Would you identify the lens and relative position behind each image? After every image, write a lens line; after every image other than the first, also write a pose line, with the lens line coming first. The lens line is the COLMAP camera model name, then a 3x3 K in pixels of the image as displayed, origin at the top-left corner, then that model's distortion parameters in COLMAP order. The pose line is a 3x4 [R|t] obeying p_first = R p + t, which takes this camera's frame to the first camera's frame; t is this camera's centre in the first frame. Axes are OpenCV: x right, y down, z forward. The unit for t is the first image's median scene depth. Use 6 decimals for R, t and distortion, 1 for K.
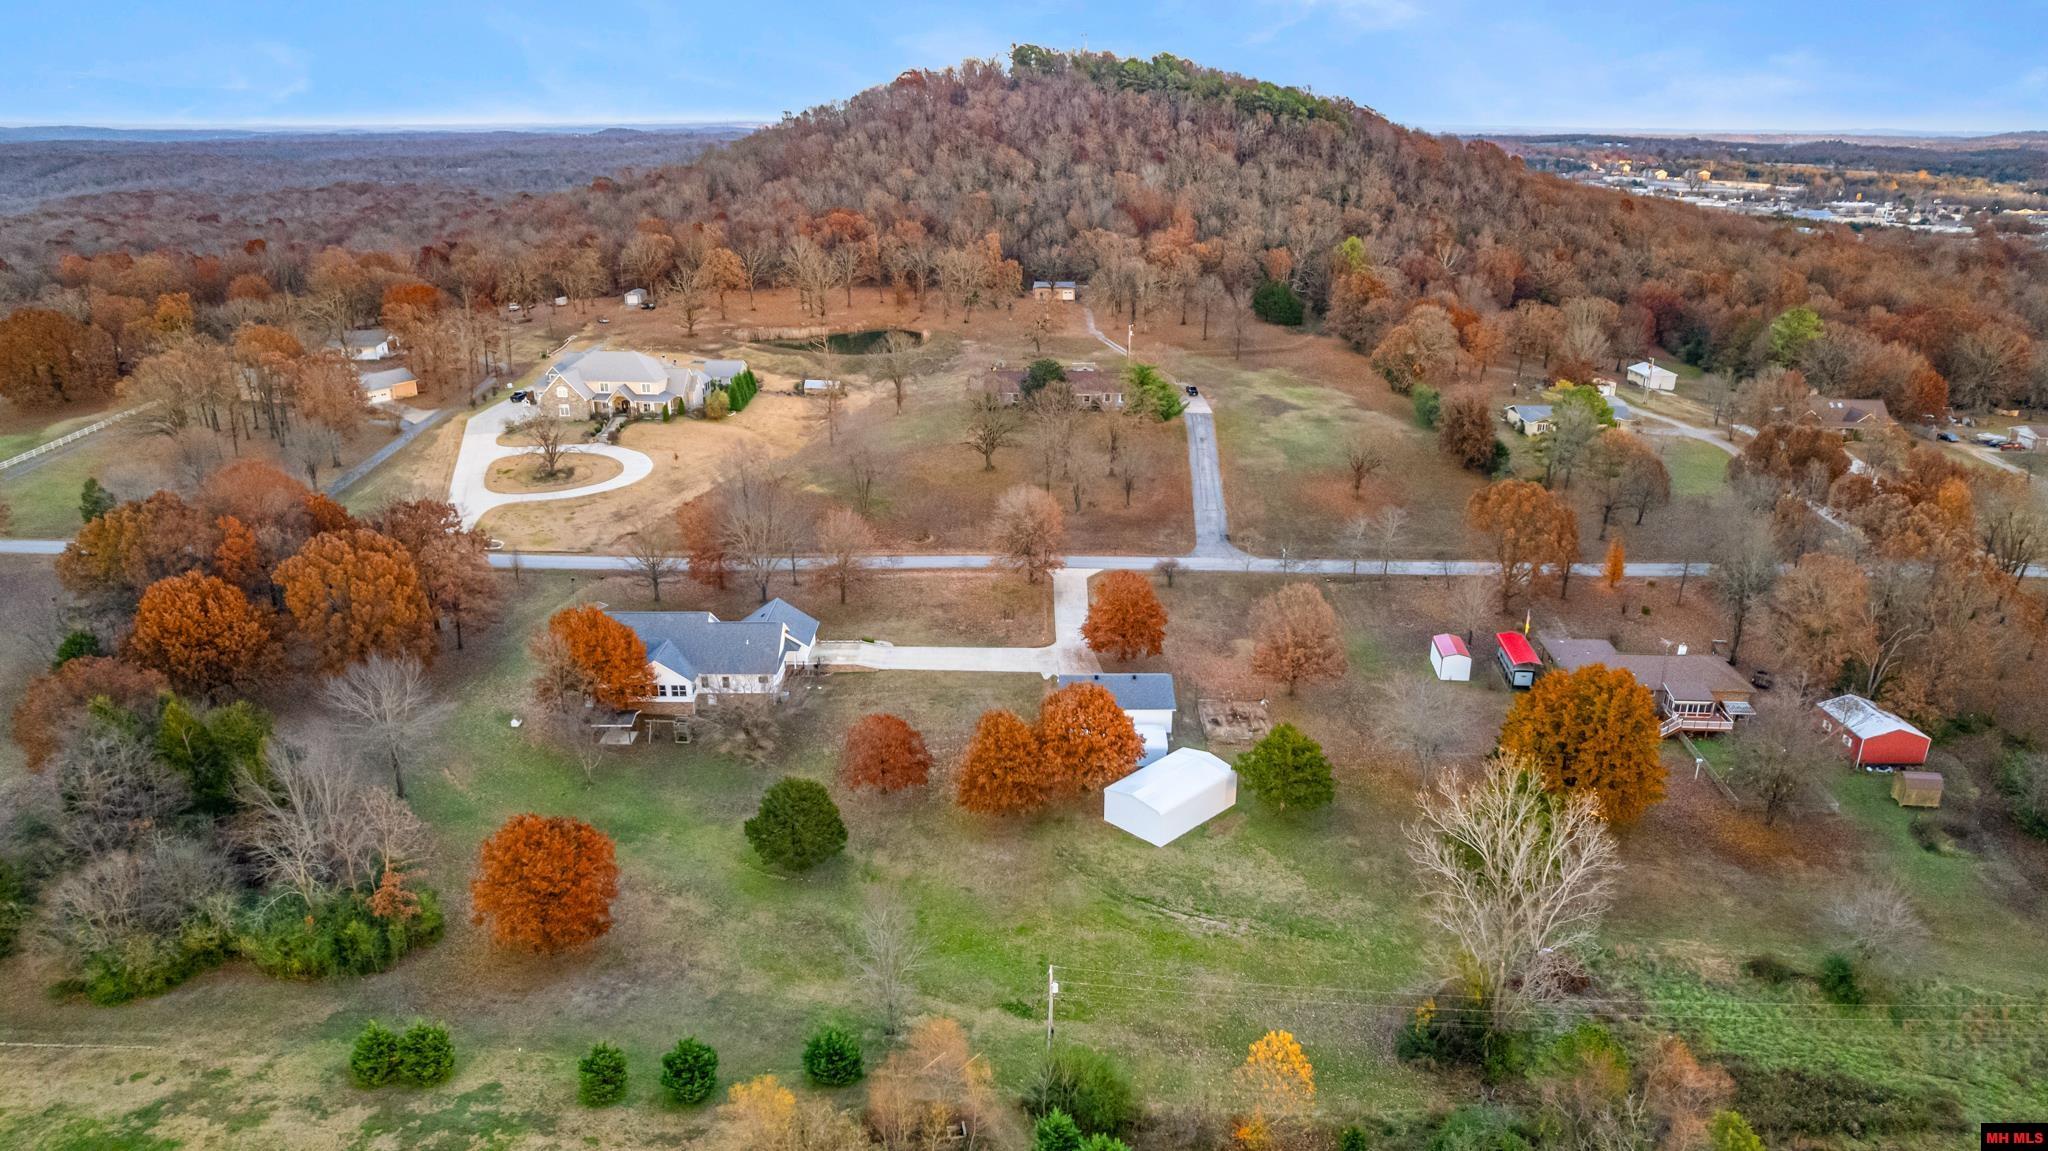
lens RADIAL K [[1300.8, 0, 1023.9], [0, 1300.8, 575.8], [0, 0, 1]] dist [-0.000194, 0.000003]
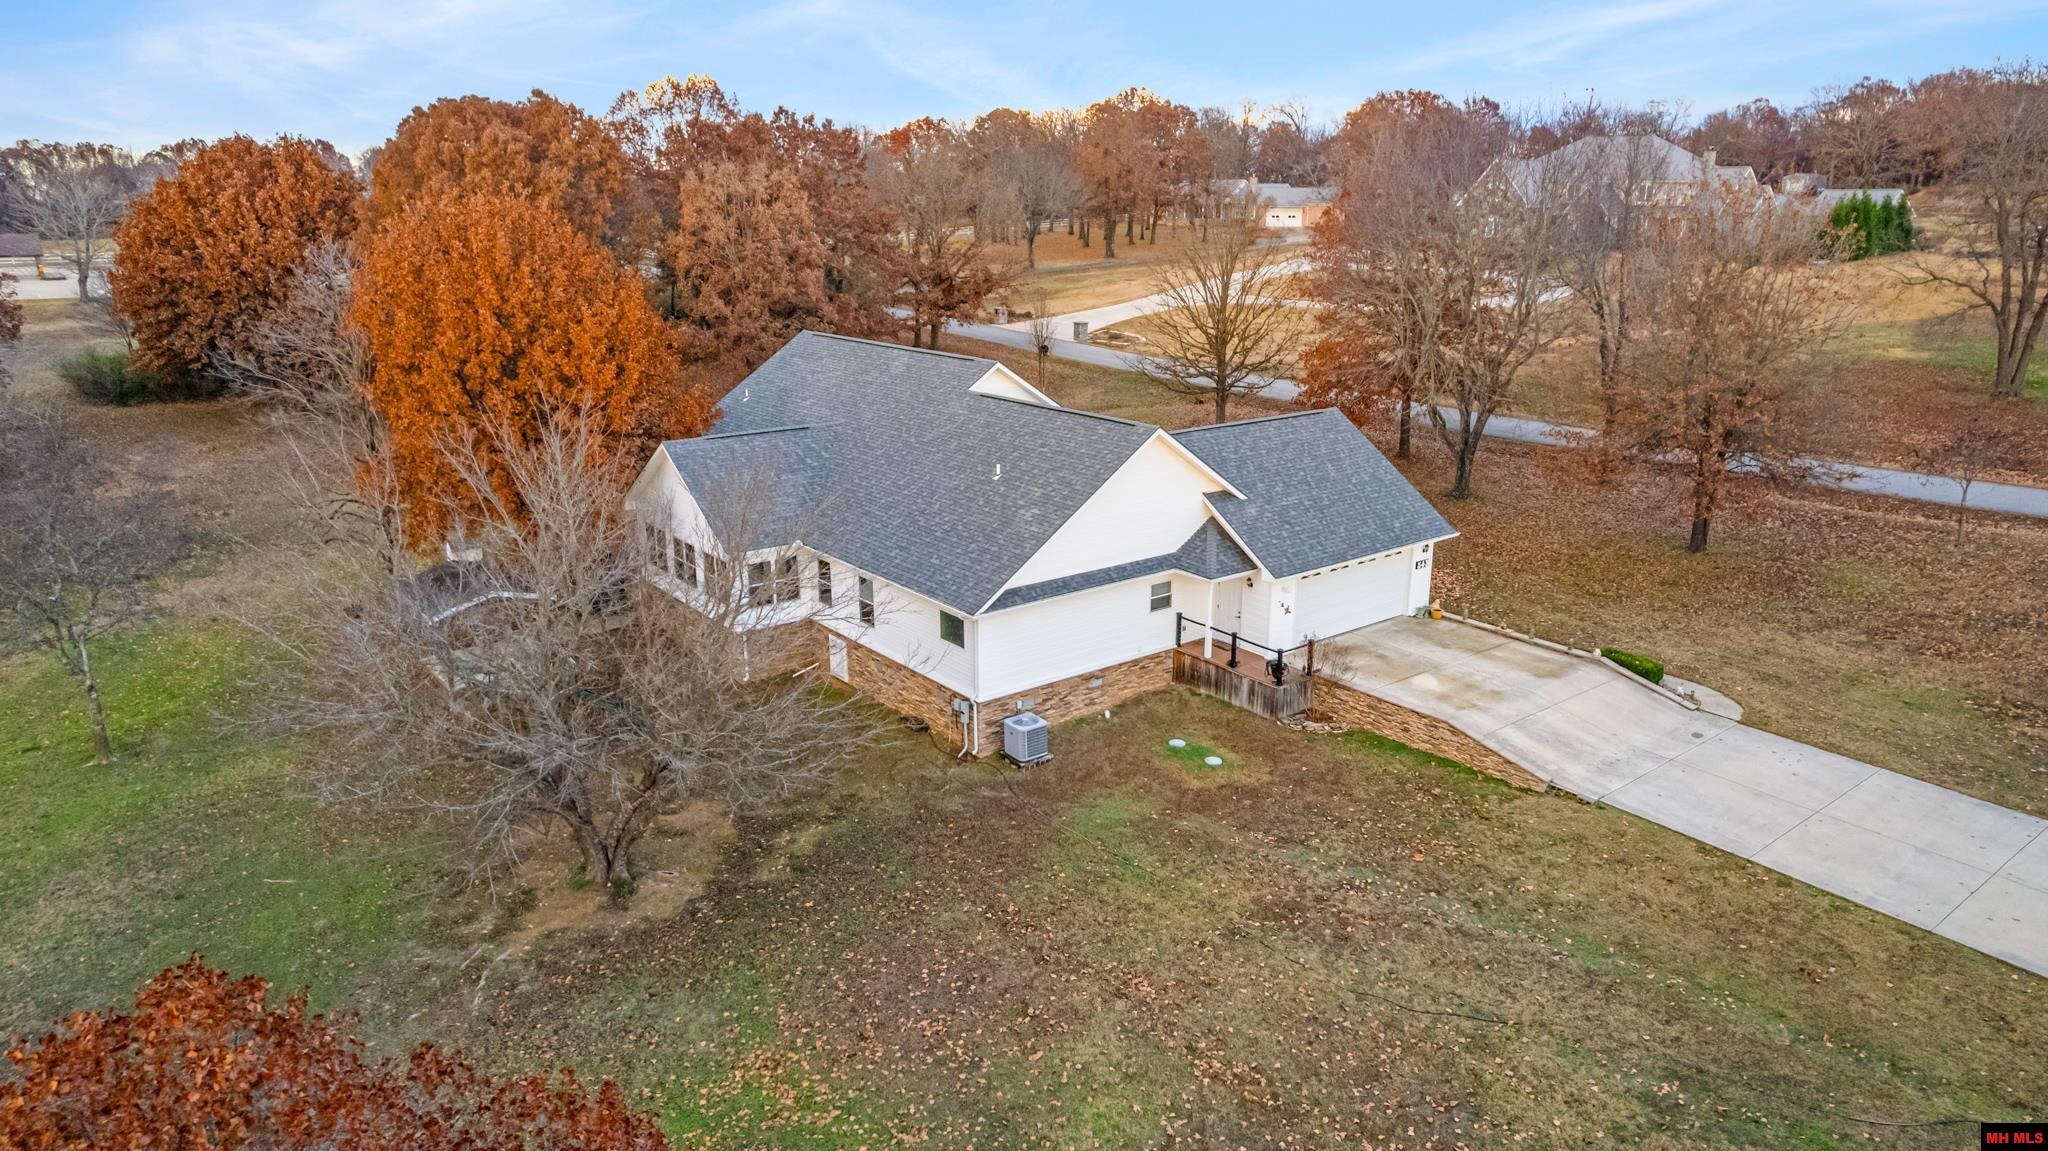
lens RADIAL K [[1300.8, 0, 1024.0], [0, 1300.8, 575.2], [0, 0, 1]] dist [-0.000194, 0.000003]
pose [[0.127427, 0.001147, -0.991847, 0.078597], [-0.252956, 0.966969, -0.031380, 0.075614], [0.959049, 0.254893, 0.123508, 0.995299]]
